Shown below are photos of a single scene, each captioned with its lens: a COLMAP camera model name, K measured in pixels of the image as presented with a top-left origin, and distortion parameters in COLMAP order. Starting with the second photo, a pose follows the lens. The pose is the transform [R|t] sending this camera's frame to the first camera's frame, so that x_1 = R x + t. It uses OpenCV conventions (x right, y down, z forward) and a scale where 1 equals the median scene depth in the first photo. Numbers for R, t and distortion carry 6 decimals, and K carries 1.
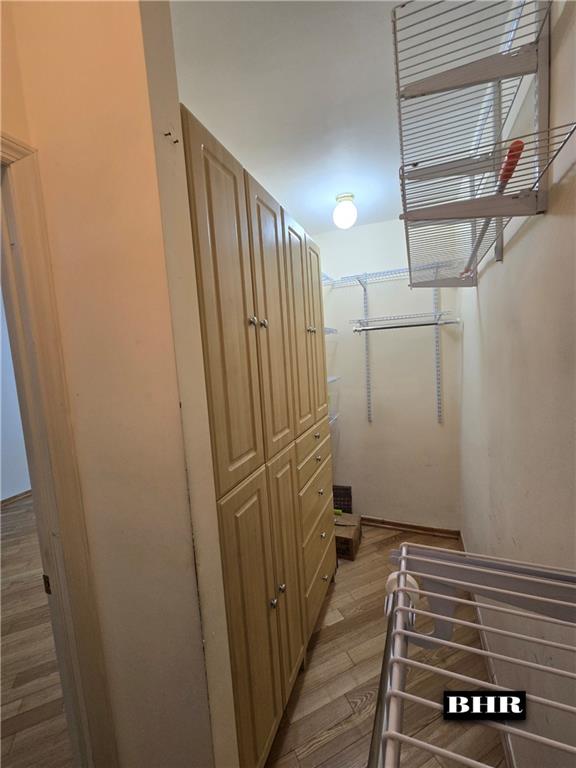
lens RADIAL K [[311.0, 0, 290.4], [0, 311.0, 383.1], [0, 0, 1]] dist [0.001684, 0.000083]
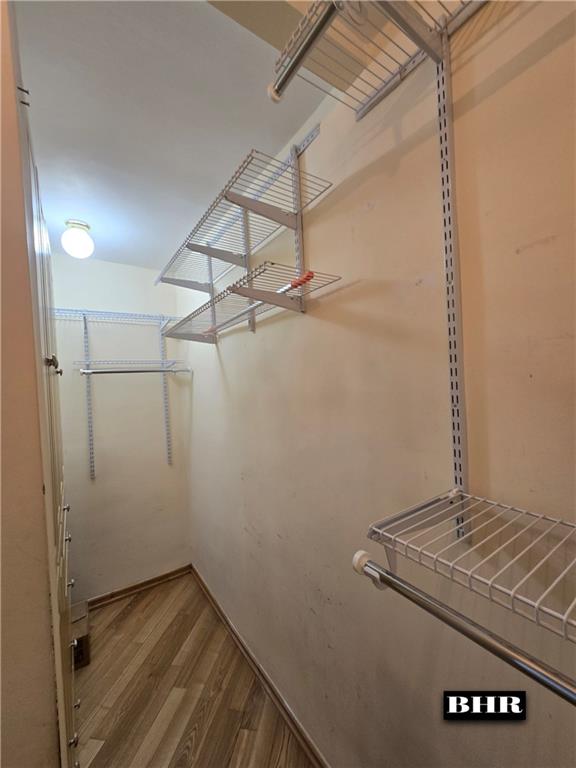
lens RADIAL K [[311.0, 0, 288.5], [0, 311.0, 384.8], [0, 0, 1]] dist [0.001684, 0.000083]
pose [[0.560908, 0.017501, 0.827693, -0.171968], [0.093723, 0.992007, -0.084490, -0.011562], [-0.822556, 0.124965, 0.554785, 0.061552]]
